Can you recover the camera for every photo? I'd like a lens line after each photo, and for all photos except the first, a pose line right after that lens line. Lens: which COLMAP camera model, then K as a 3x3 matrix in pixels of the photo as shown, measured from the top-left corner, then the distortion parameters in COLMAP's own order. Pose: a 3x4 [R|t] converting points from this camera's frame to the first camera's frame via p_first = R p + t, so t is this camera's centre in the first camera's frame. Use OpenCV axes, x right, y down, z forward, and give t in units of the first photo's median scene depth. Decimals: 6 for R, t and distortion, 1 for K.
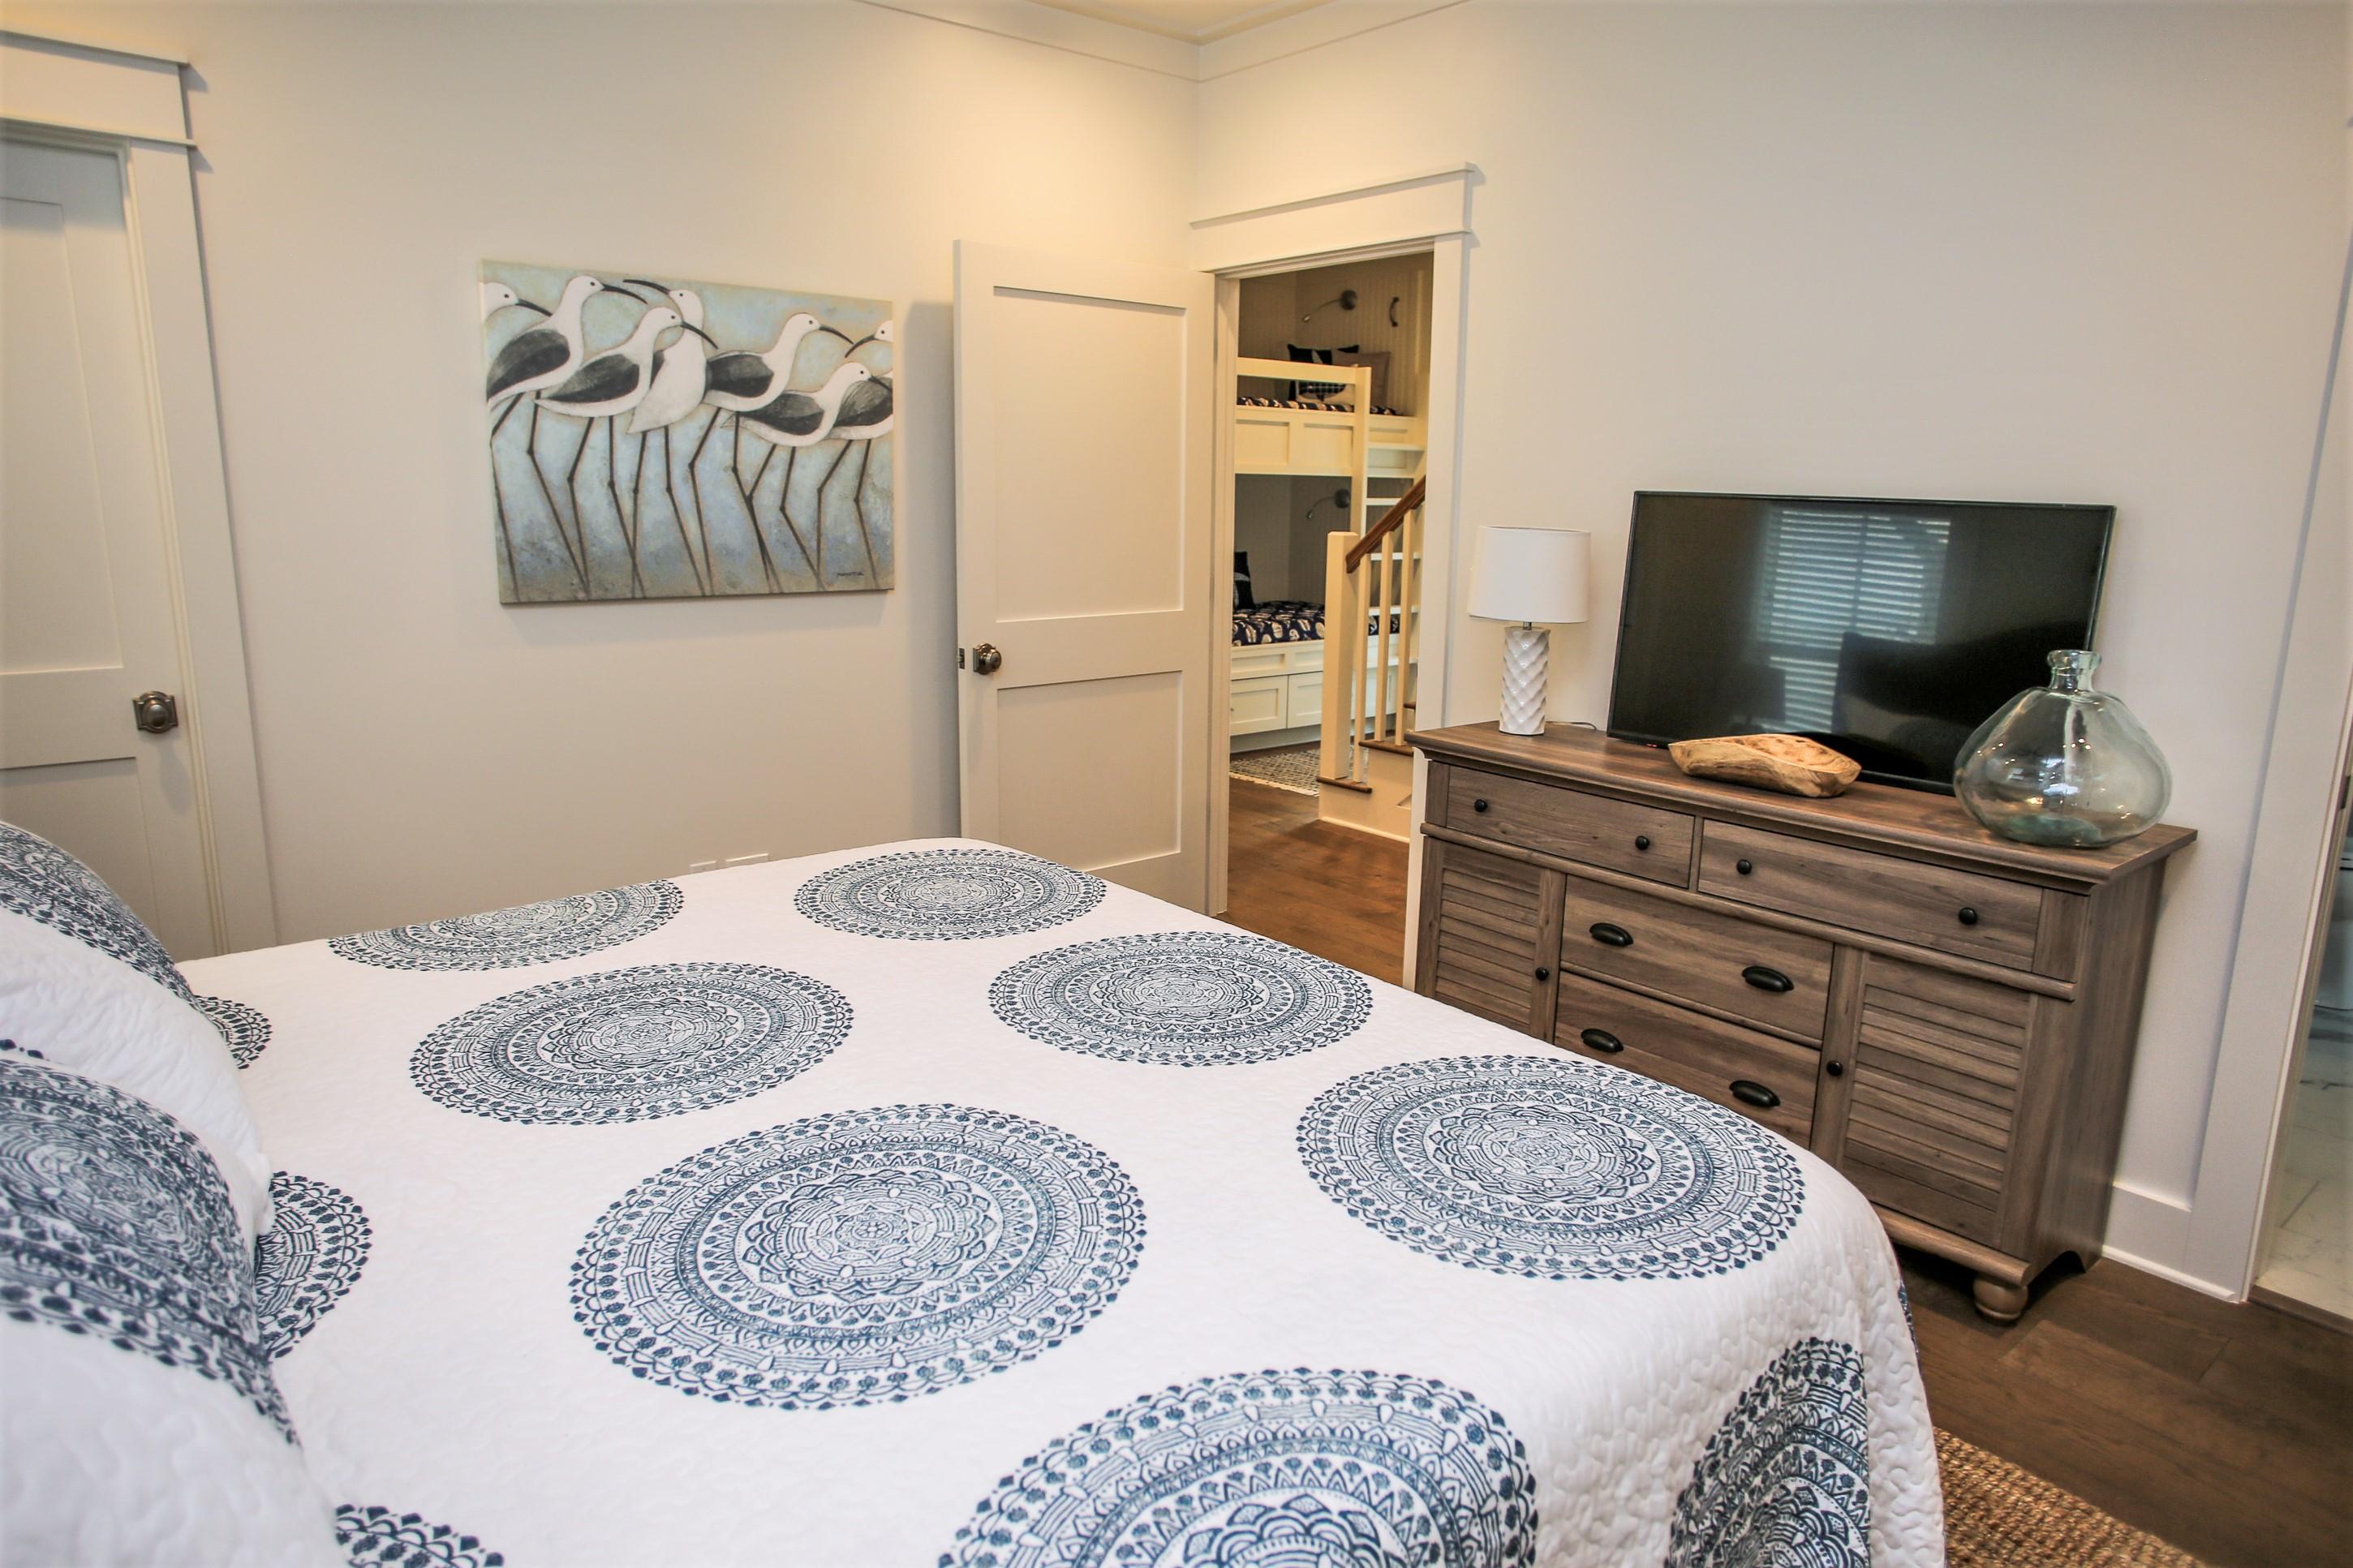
lens RADIAL K [[1427.1, 0, 1183.5], [0, 1427.1, 767.9], [0, 0, 1]] dist [-0.076059, 0.056386]
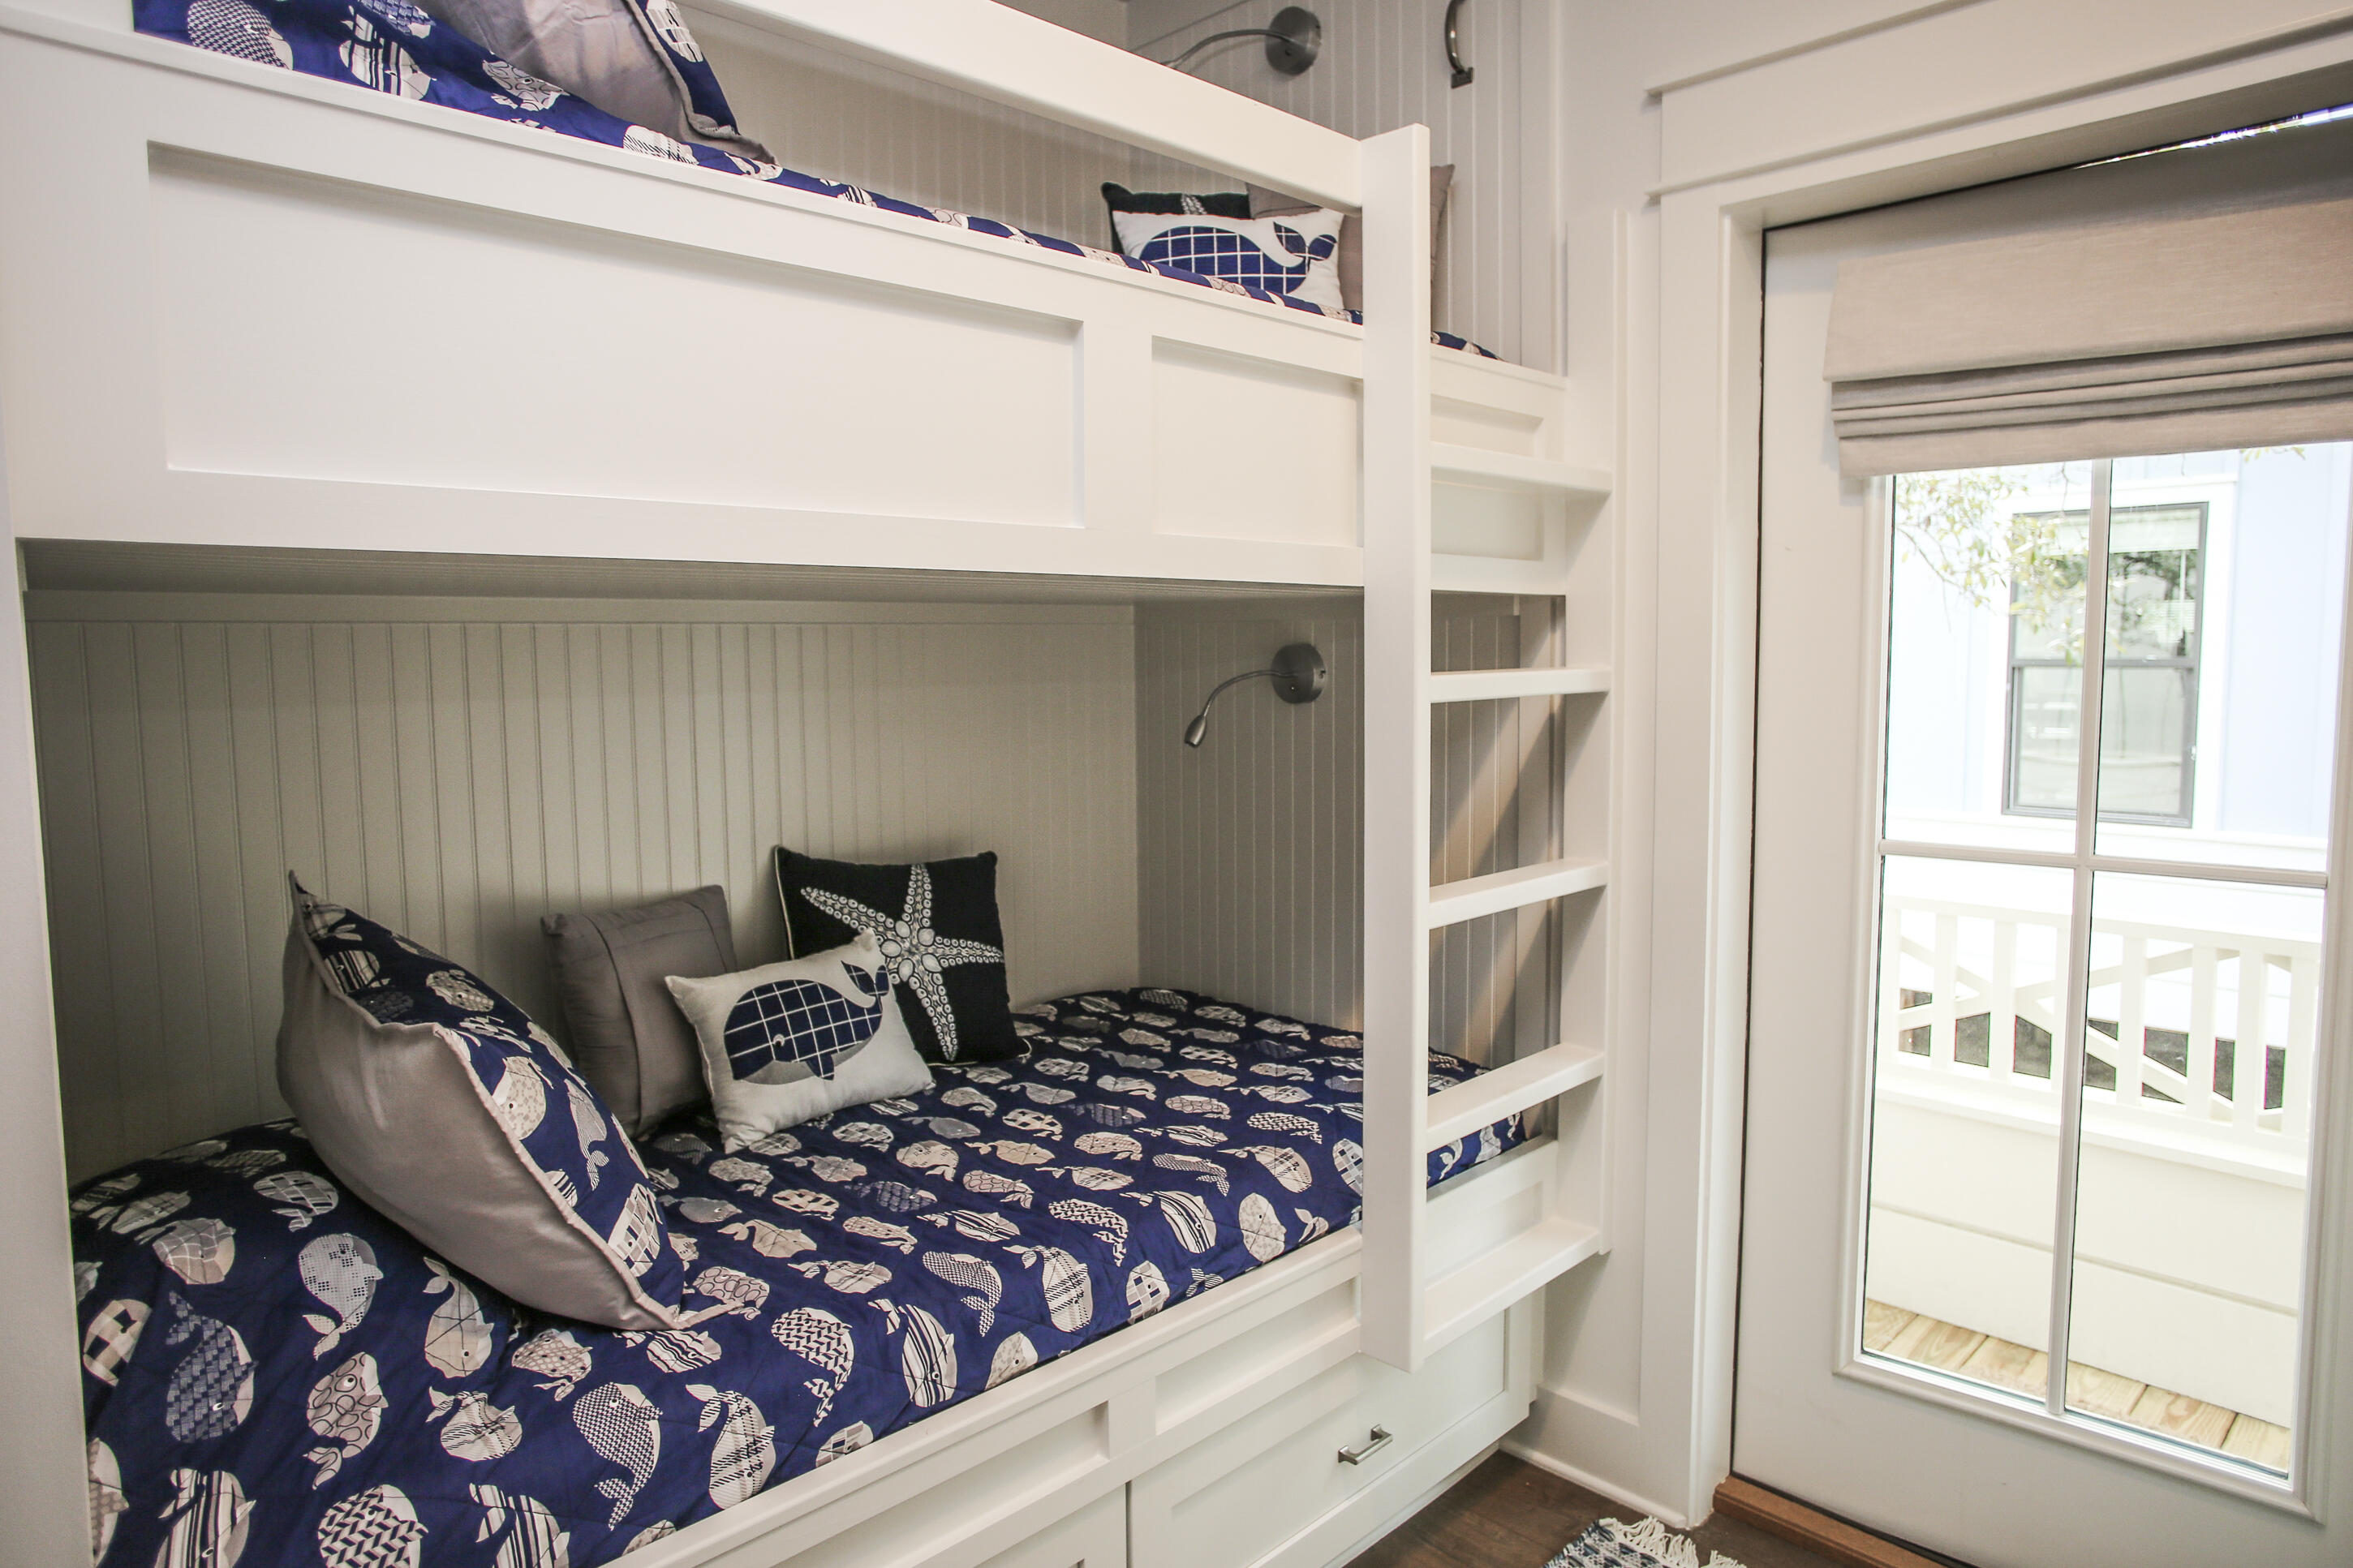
lens RADIAL K [[1427.1, 0, 1183.5], [0, 1427.1, 767.9], [0, 0, 1]] dist [-0.076059, 0.056386]
pose [[0.996208, -0.030410, 0.081519, 0.068163], [0.039566, 0.992788, -0.113169, -0.150200], [-0.077489, 0.115965, 0.990226, 0.775169]]
